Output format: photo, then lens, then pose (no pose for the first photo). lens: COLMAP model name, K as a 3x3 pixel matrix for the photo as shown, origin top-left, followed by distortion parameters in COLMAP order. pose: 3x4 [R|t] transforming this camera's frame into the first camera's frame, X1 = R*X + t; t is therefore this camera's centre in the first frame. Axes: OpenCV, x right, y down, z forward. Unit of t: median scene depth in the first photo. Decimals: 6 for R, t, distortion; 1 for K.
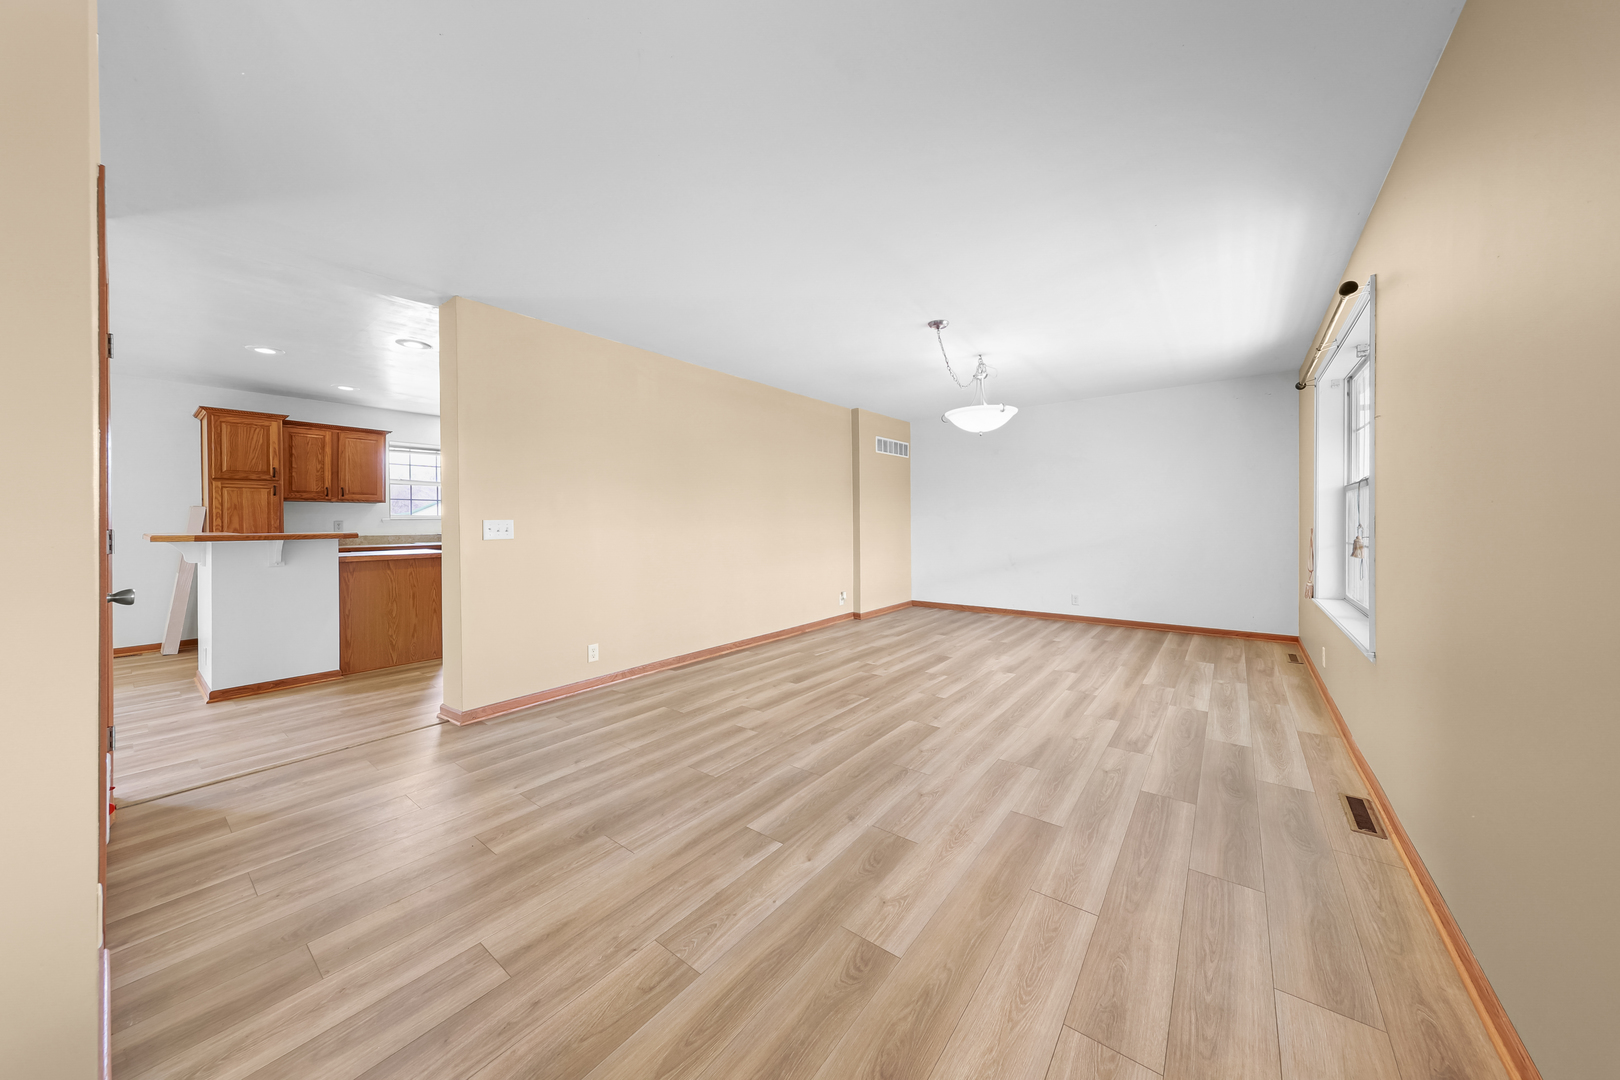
lens RADIAL K [[530.7, 0, 813.6], [0, 530.7, 525.7], [0, 0, 1]] dist [-0.001668, -0.000284]
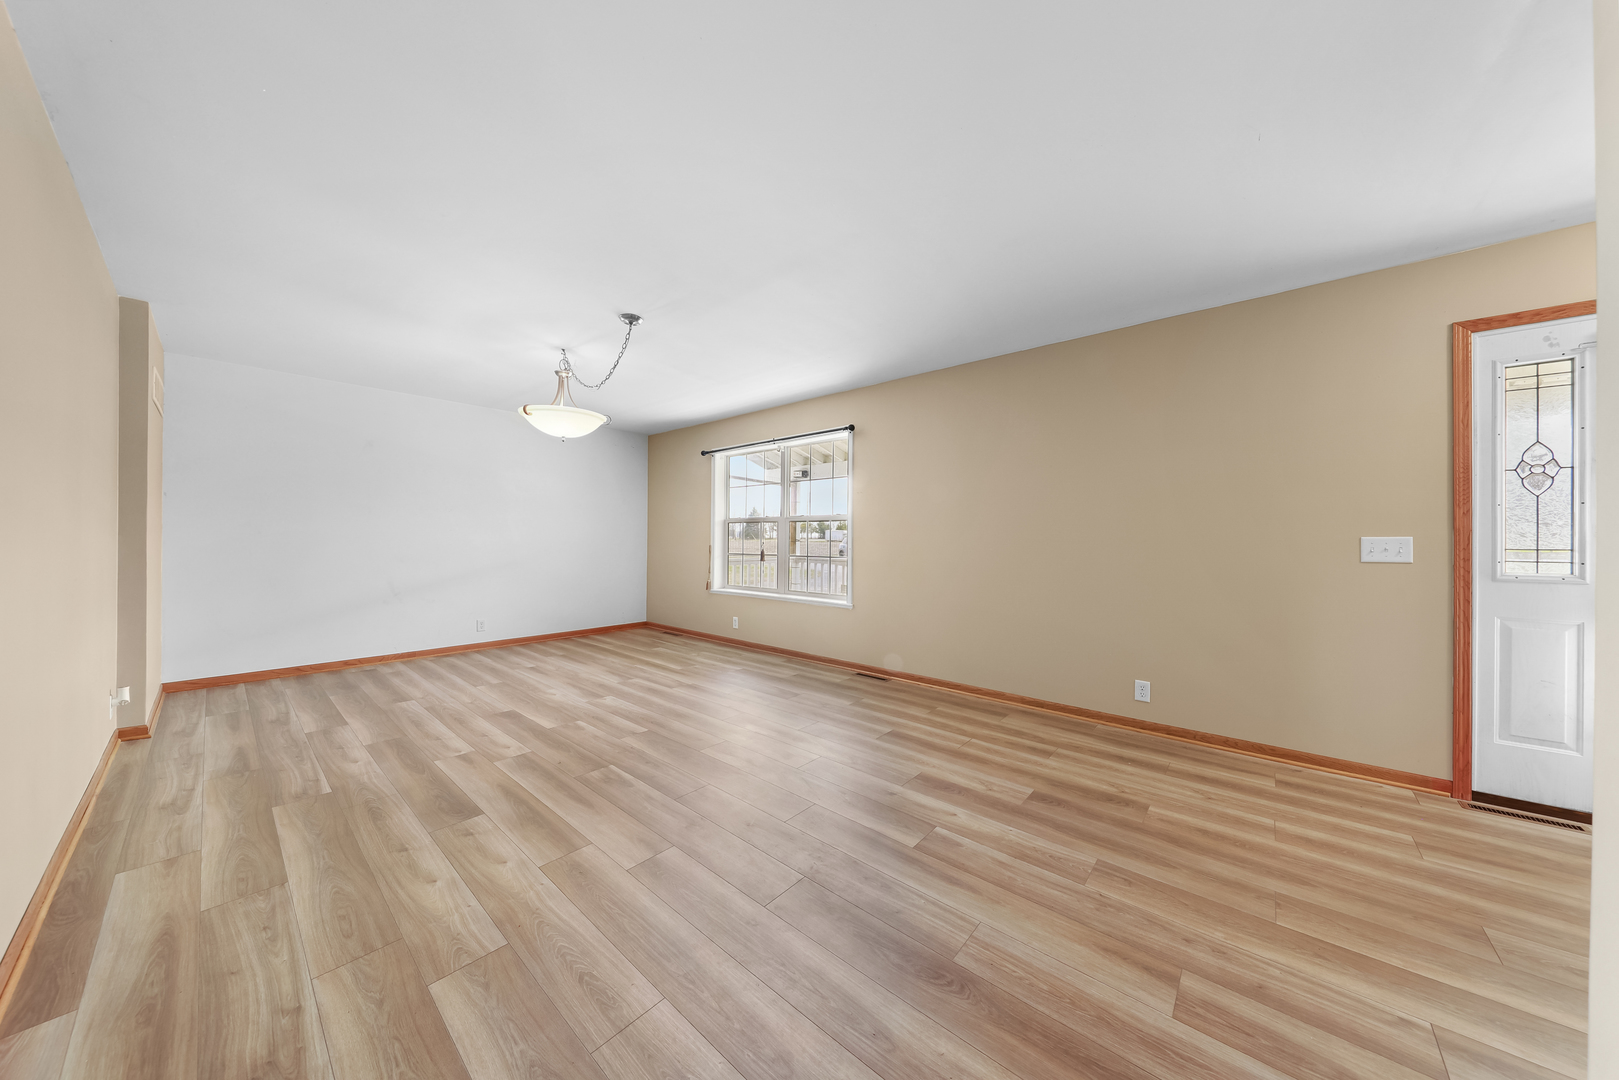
lens RADIAL K [[530.3, 0, 812.7], [0, 530.3, 540.7], [0, 0, 1]] dist [-0.001668, -0.000284]
pose [[0.057546, -0.001399, 0.998342, -1.187197], [0.004536, 0.999989, 0.001140, -0.009505], [-0.998333, 0.004463, 0.057552, 1.188122]]
